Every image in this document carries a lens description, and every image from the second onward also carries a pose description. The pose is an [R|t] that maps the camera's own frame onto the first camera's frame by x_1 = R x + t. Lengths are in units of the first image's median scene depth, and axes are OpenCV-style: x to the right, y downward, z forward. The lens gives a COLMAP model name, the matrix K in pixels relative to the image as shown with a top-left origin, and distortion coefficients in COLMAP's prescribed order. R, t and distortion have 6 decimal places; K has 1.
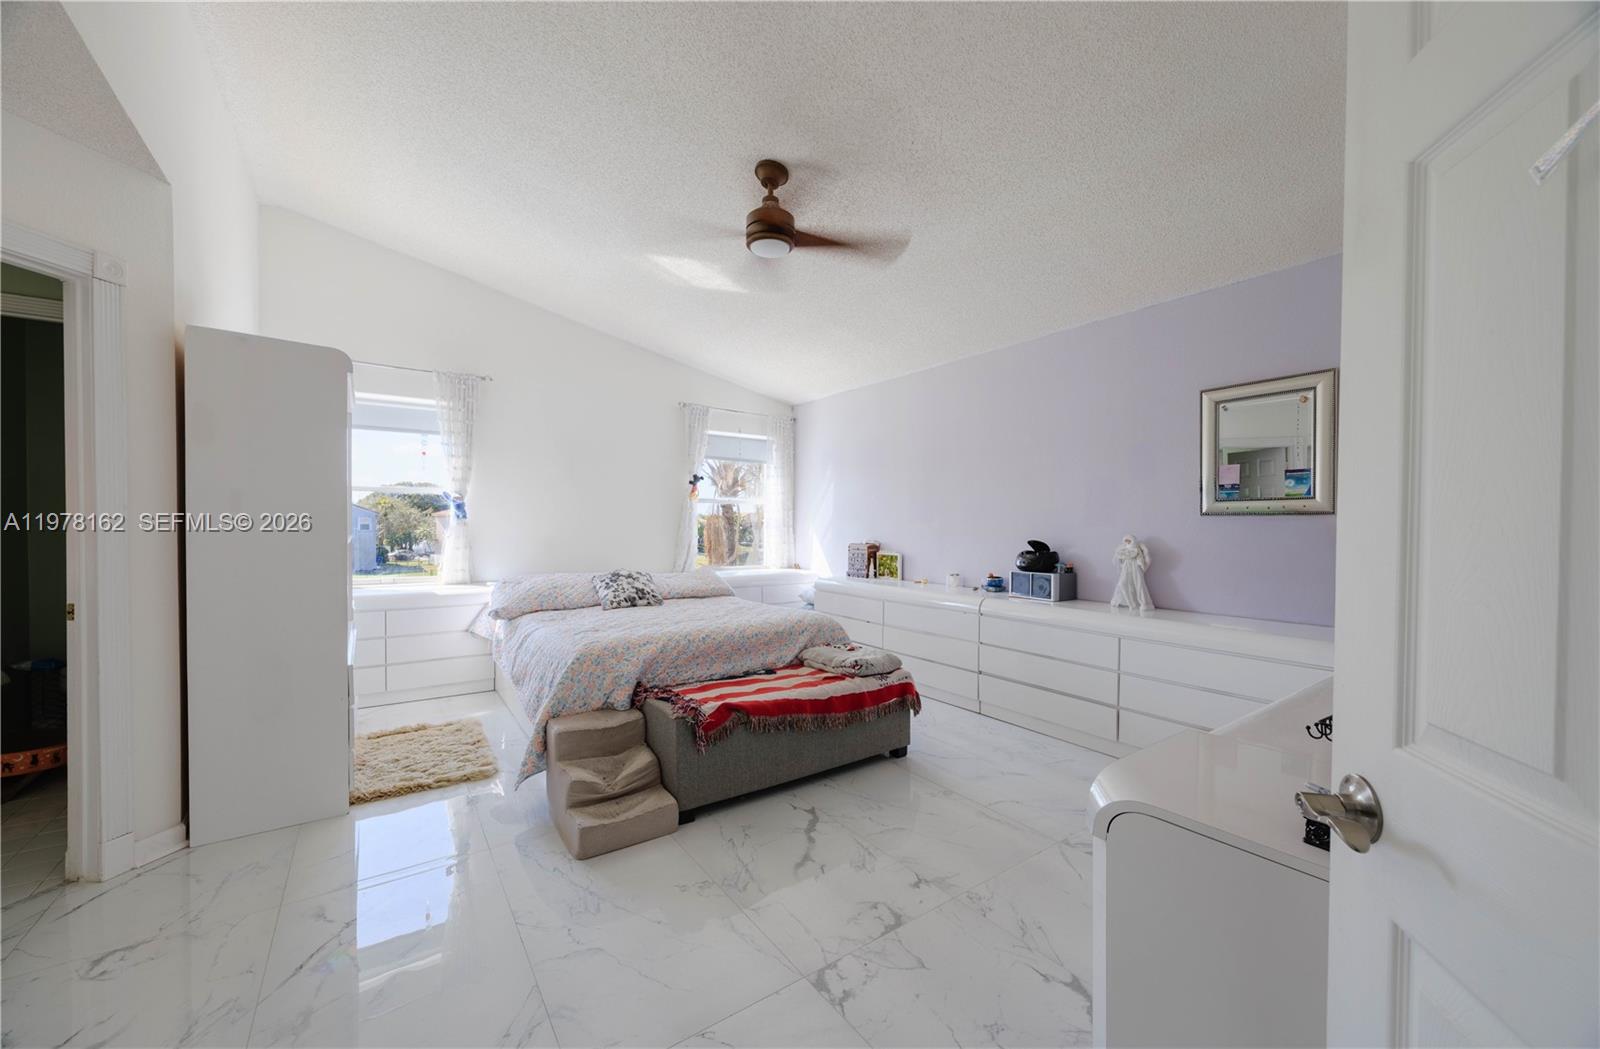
lens RADIAL K [[622.1, 0, 802.0], [0, 622.1, 528.5], [0, 0, 1]] dist [-0.000257, -0.000026]
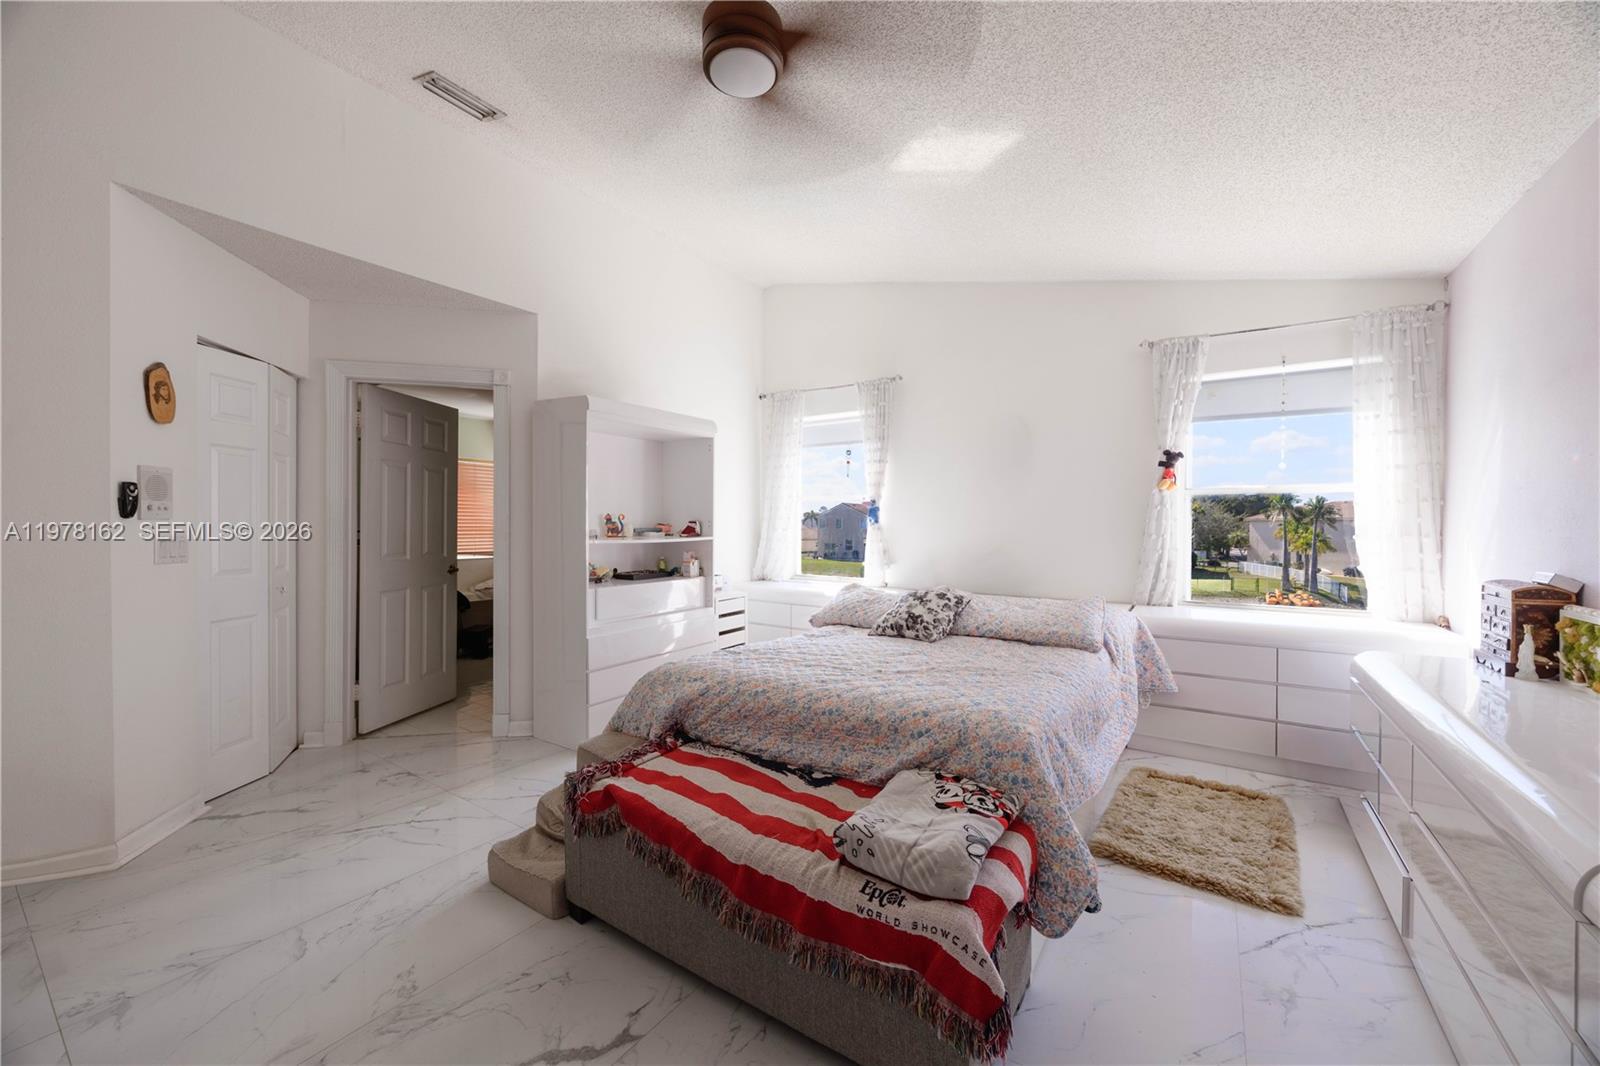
lens RADIAL K [[607.4, 0, 800.5], [0, 607.4, 527.7], [0, 0, 1]] dist [-0.001085, -0.000068]
pose [[0.353750, -0.000158, -0.935340, 0.337101], [-0.008111, 0.999962, -0.003237, -0.004946], [0.935305, 0.008732, 0.353735, 0.546015]]
